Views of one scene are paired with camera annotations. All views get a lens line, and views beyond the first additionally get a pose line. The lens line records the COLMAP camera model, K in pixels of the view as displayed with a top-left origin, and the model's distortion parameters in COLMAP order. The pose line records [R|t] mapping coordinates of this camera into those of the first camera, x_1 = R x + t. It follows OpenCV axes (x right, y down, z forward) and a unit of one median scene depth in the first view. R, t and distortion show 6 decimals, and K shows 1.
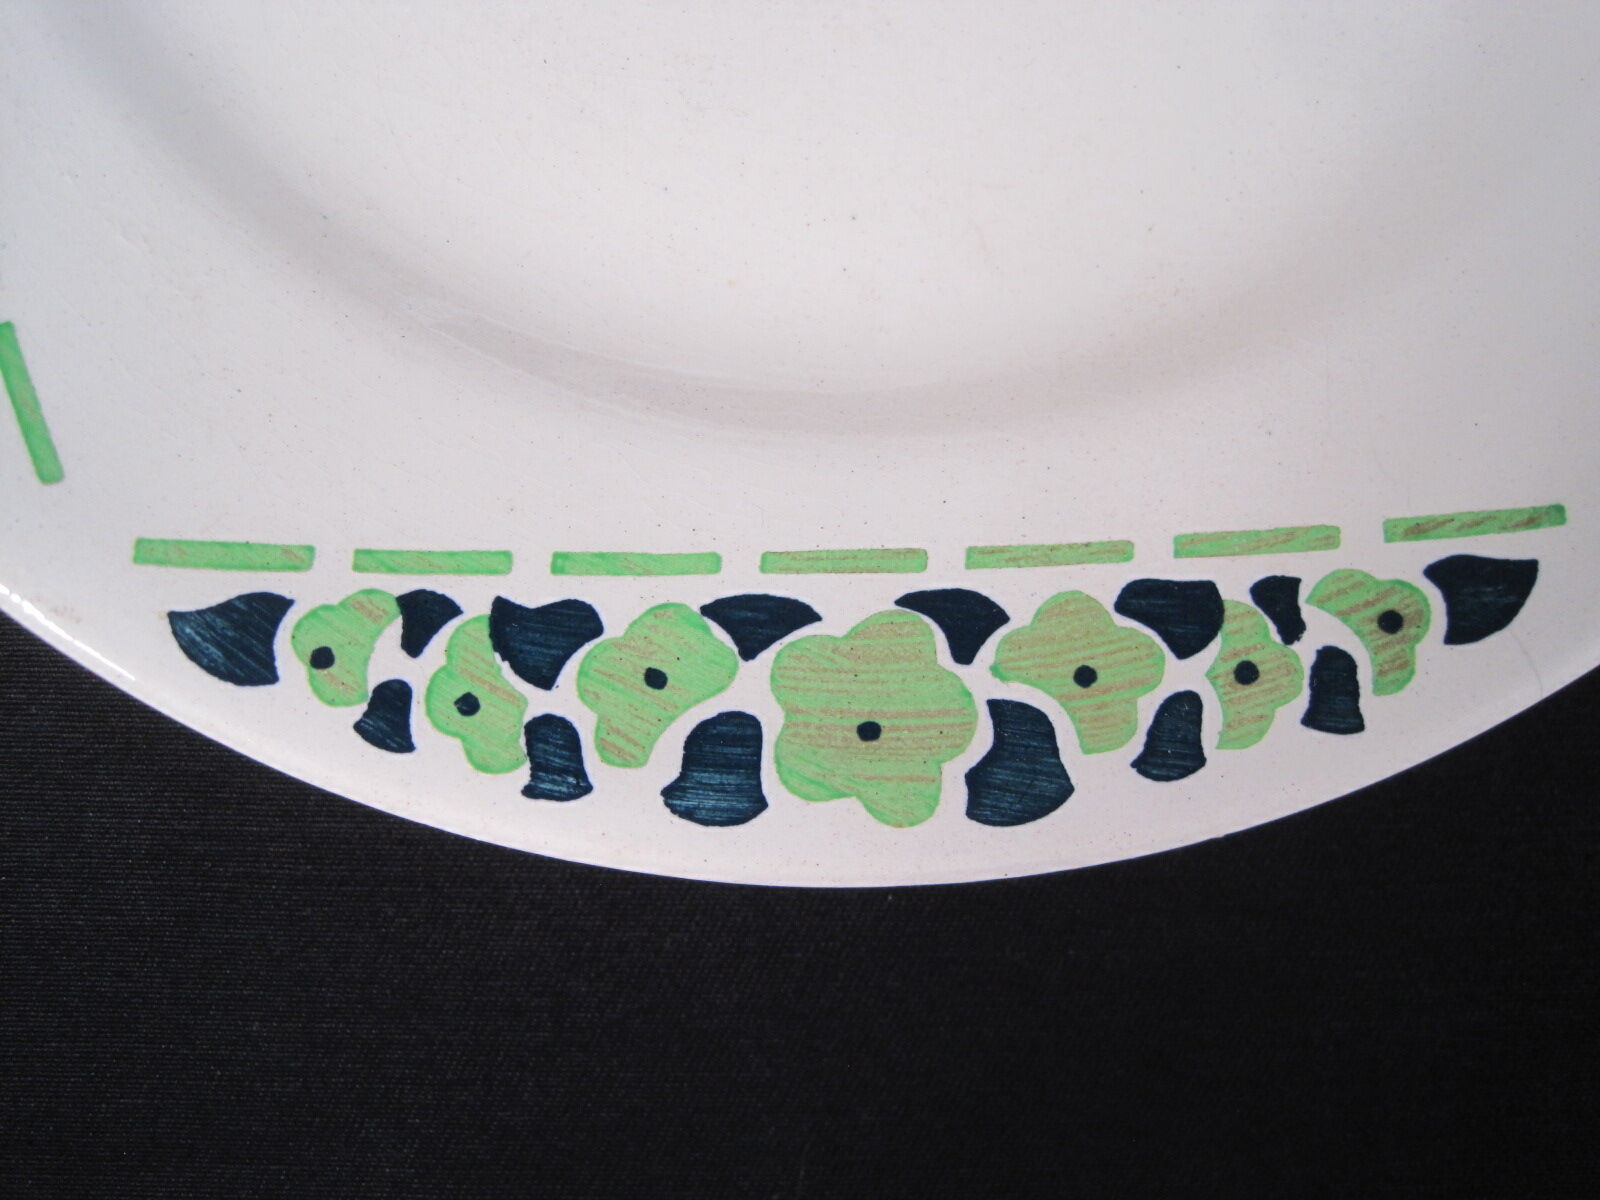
lens RADIAL K [[1631.6, 0, 793.8], [0, 1631.6, 603.8], [0, 0, 1]] dist [-0.099143, 0.000000]
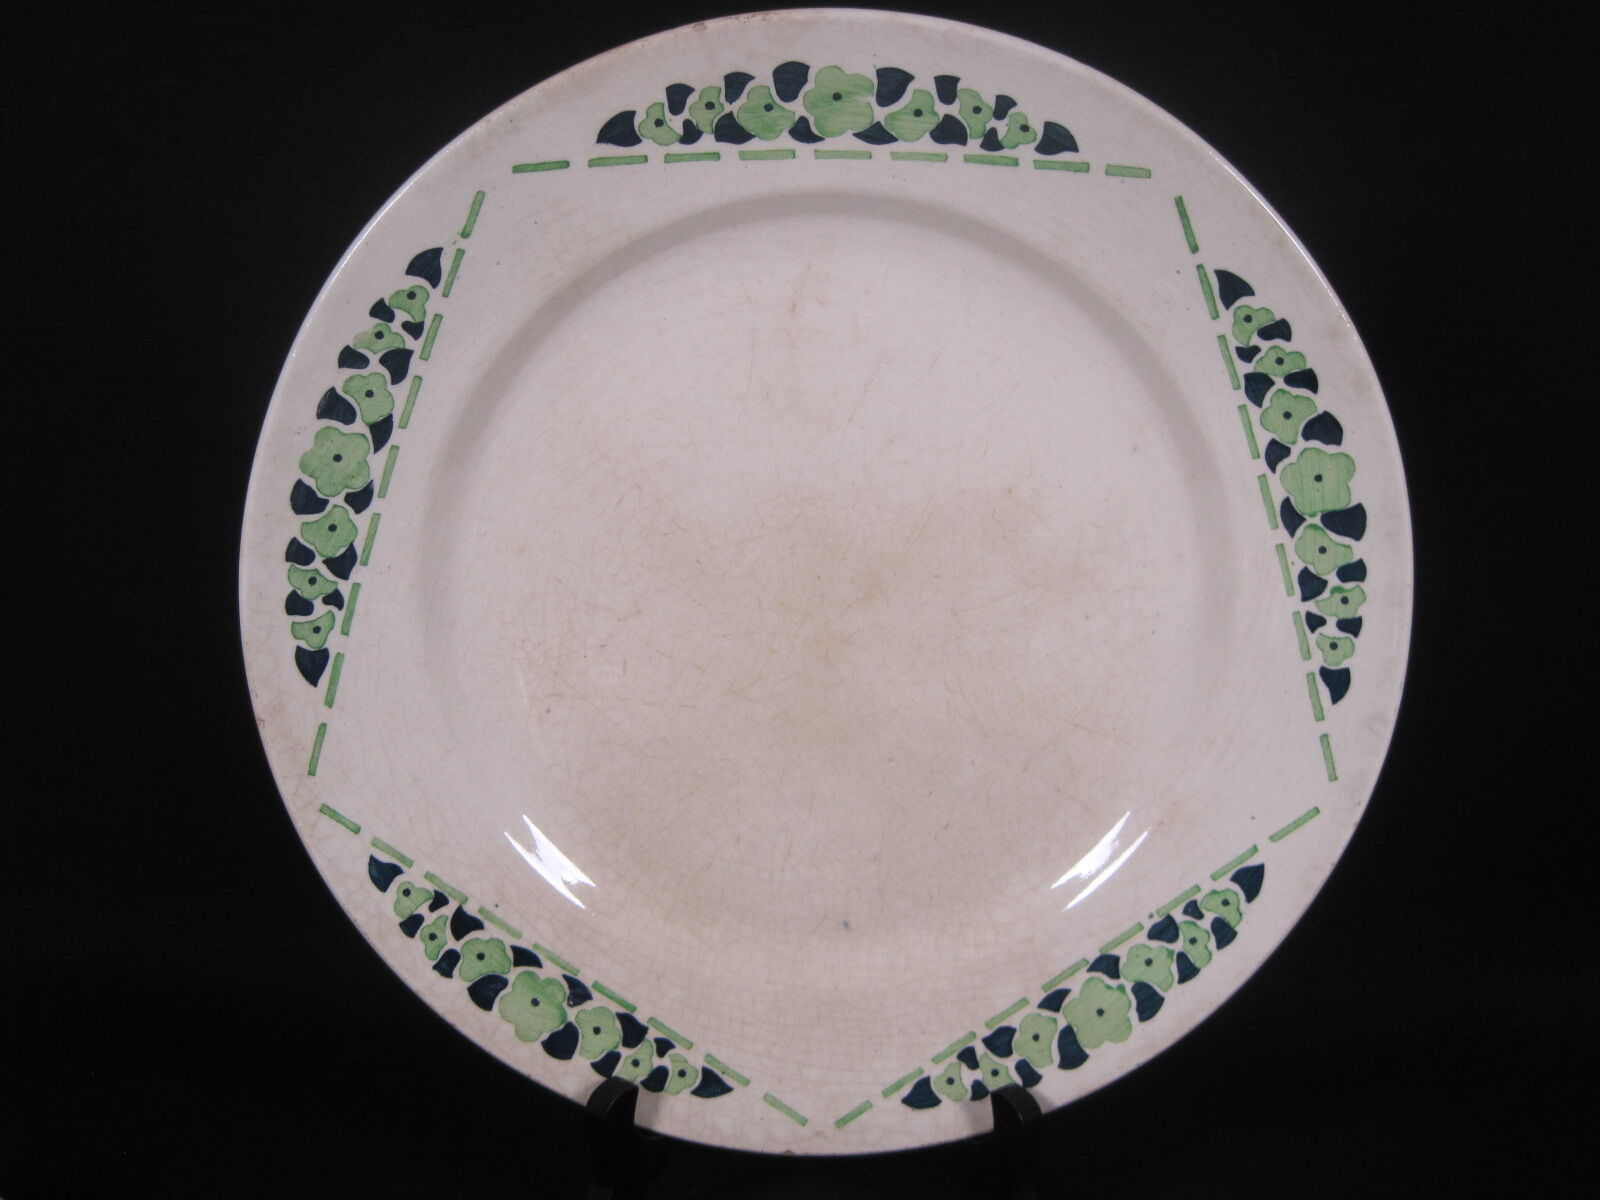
lens RADIAL K [[1631.6, 0, 799.7], [0, 1631.6, 599.0], [0, 0, 1]] dist [-0.099143, 0.000000]
pose [[-0.997074, -0.057487, 0.050376, -0.080212], [0.040858, -0.957844, -0.284368, 0.031576], [0.064600, -0.281477, 0.957391, -1.975762]]
